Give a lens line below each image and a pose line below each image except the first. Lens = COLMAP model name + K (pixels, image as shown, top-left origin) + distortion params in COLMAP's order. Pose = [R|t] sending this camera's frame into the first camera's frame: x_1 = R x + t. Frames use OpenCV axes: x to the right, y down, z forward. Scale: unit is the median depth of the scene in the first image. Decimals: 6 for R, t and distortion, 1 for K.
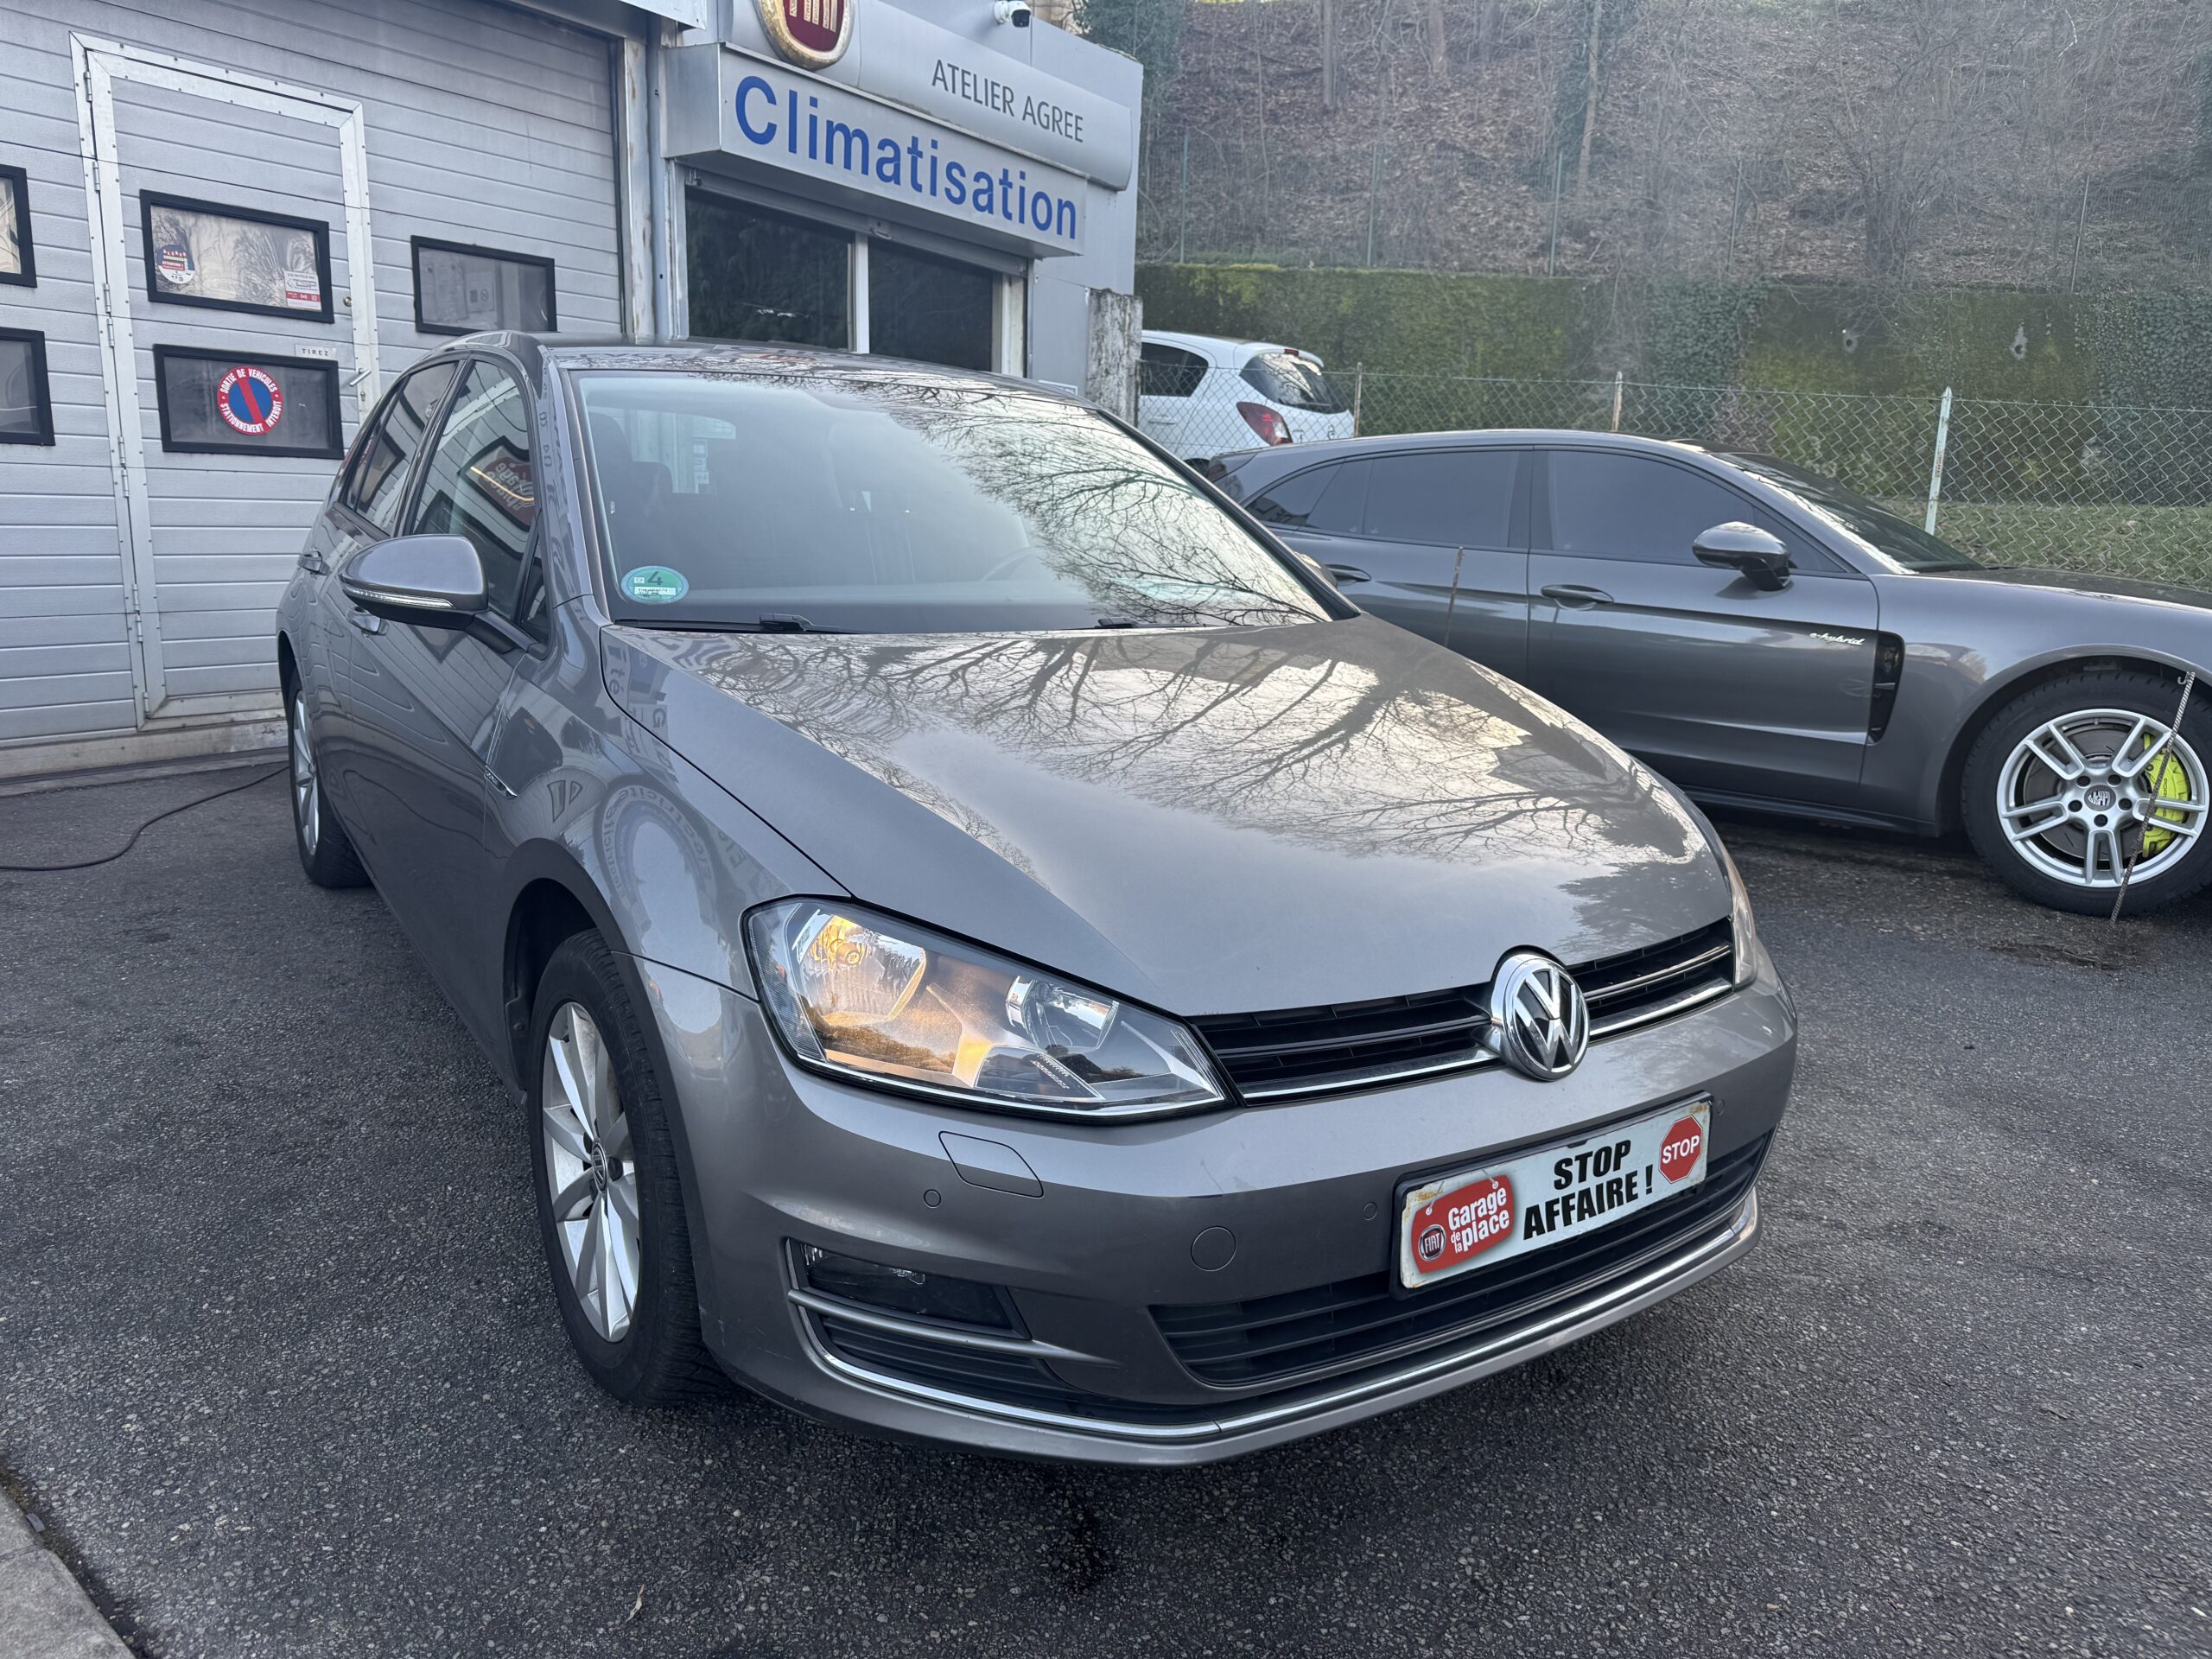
lens RADIAL K [[1569.3, 0, 1103.7], [0, 1569.3, 800.8], [0, 0, 1]] dist [0.007449, -0.008293]
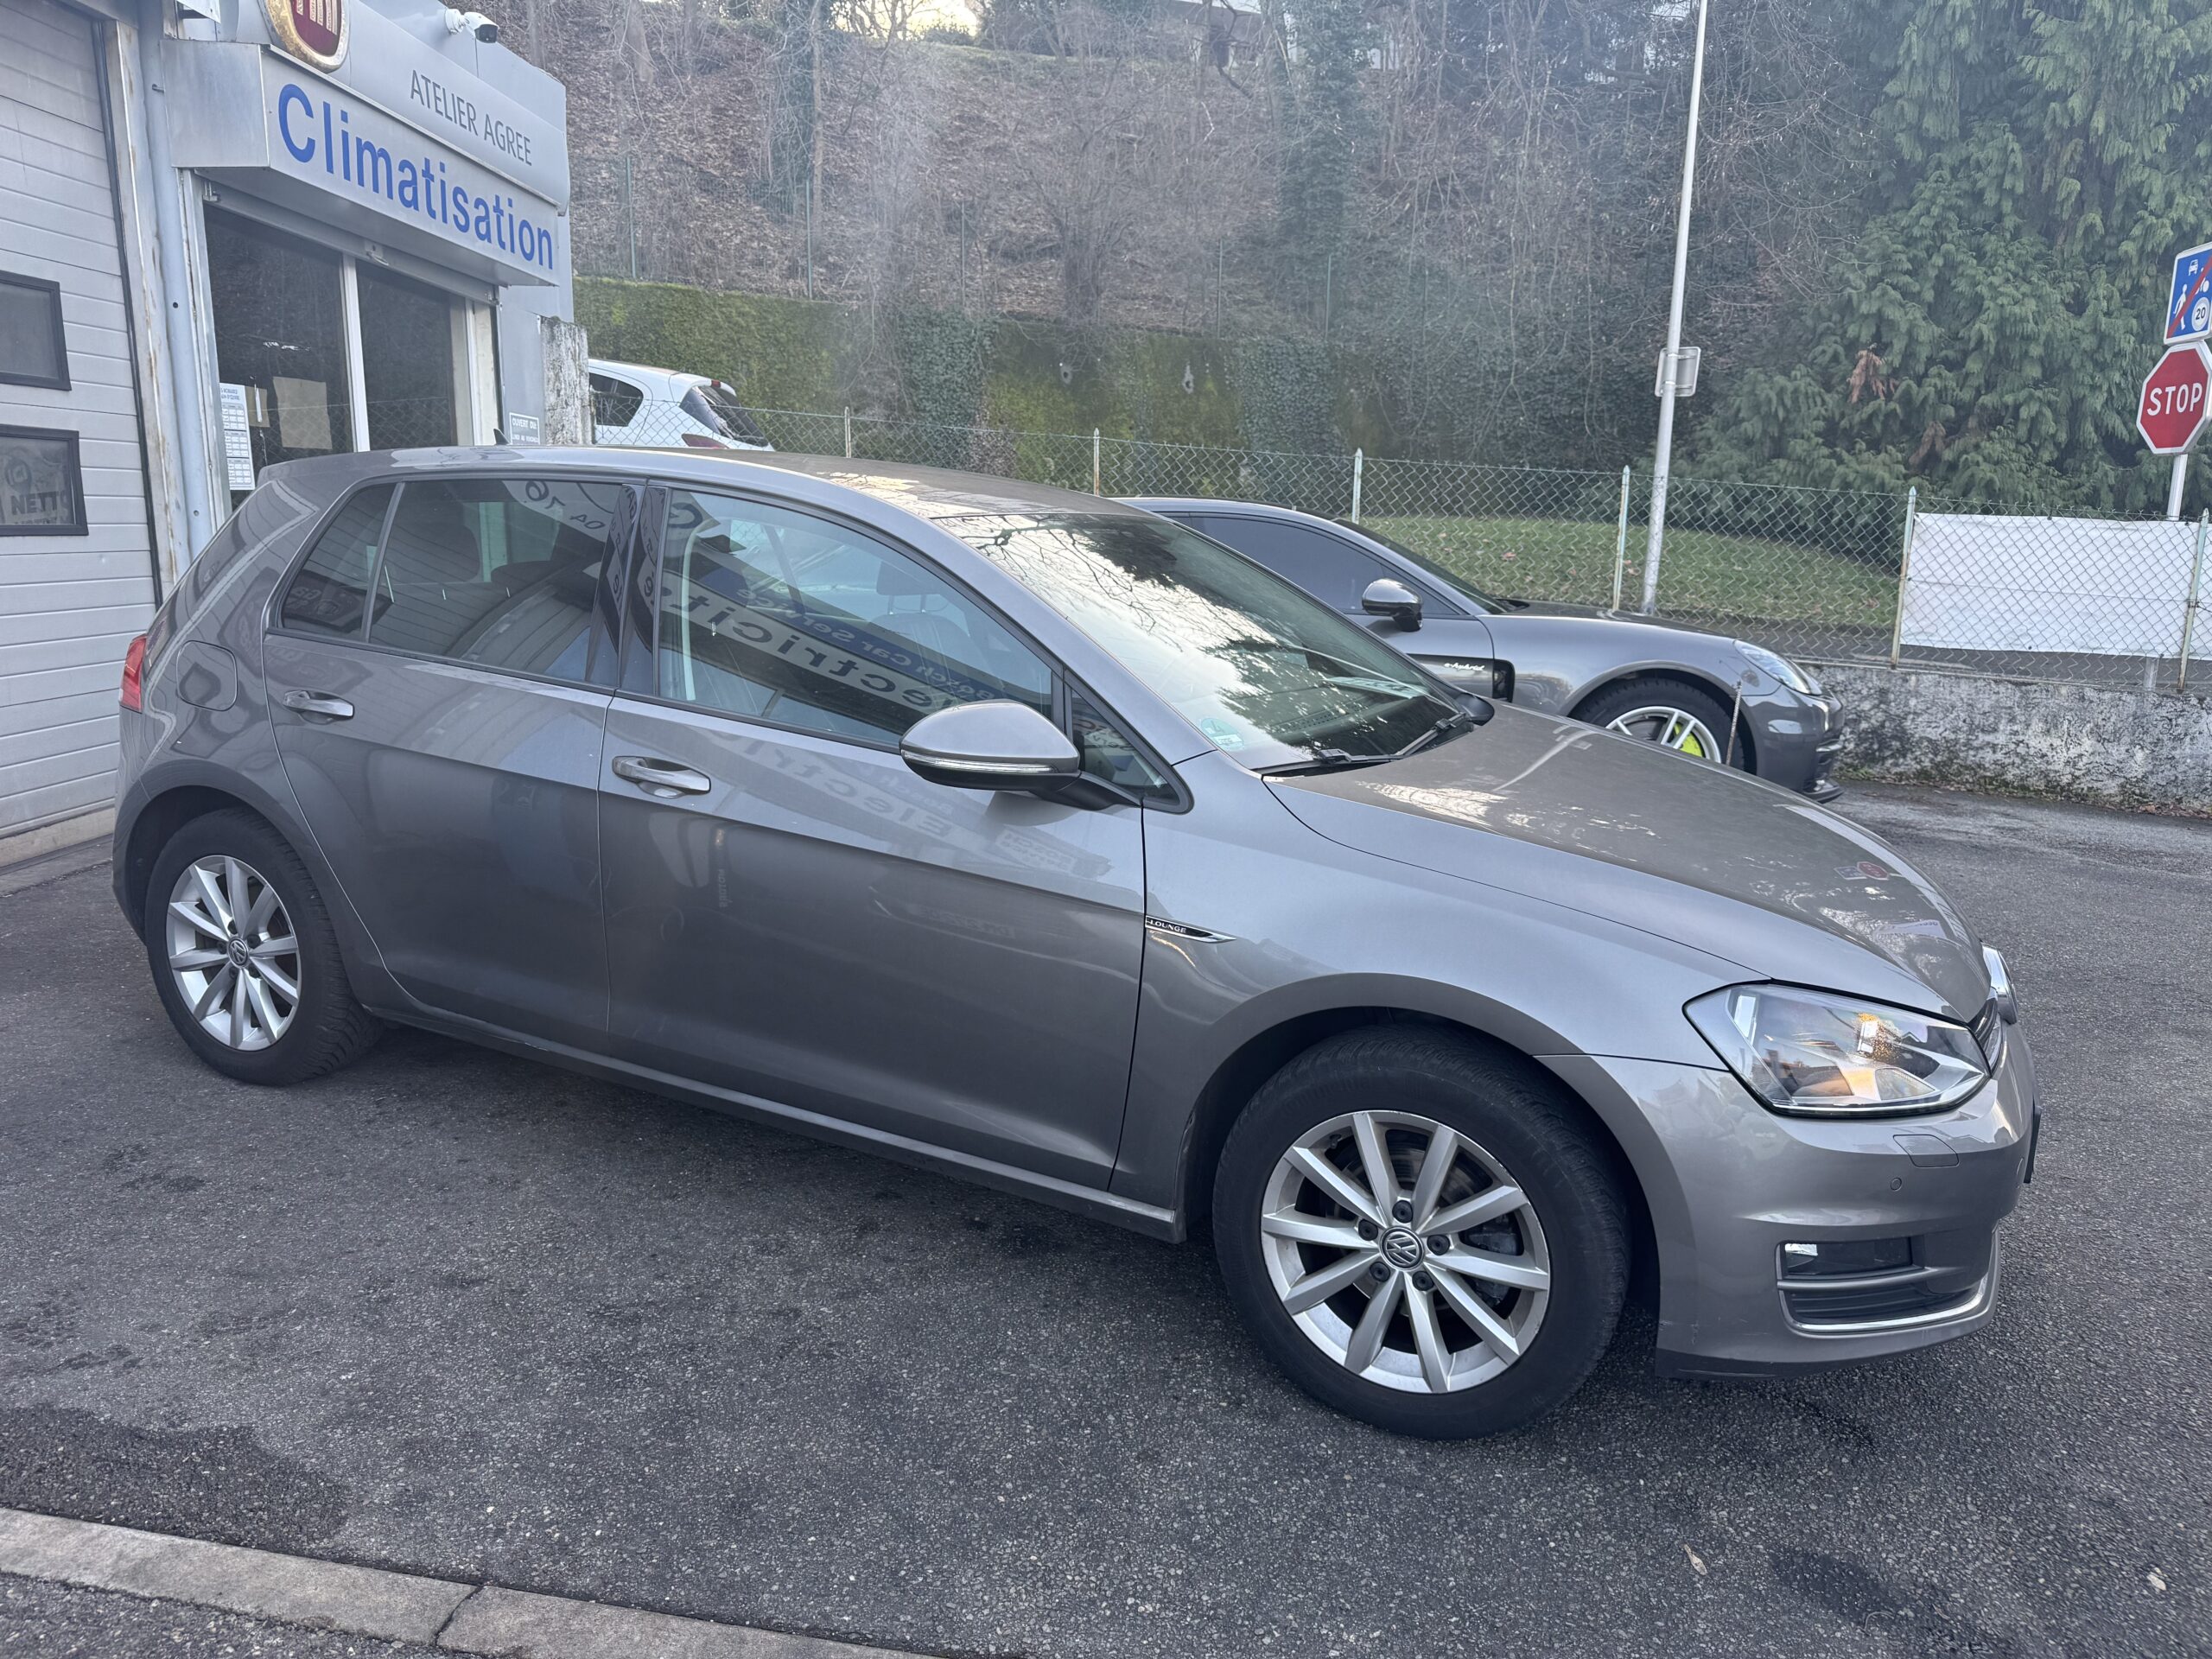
lens RADIAL K [[1537.8, 0, 1154.3], [0, 1537.8, 775.7], [0, 0, 1]] dist [0.043008, -0.044145]
pose [[0.856194, -0.097661, 0.507340, -0.268388], [0.103680, 0.994474, 0.016462, -0.039937], [-0.506144, 0.038507, 0.861589, 0.024685]]
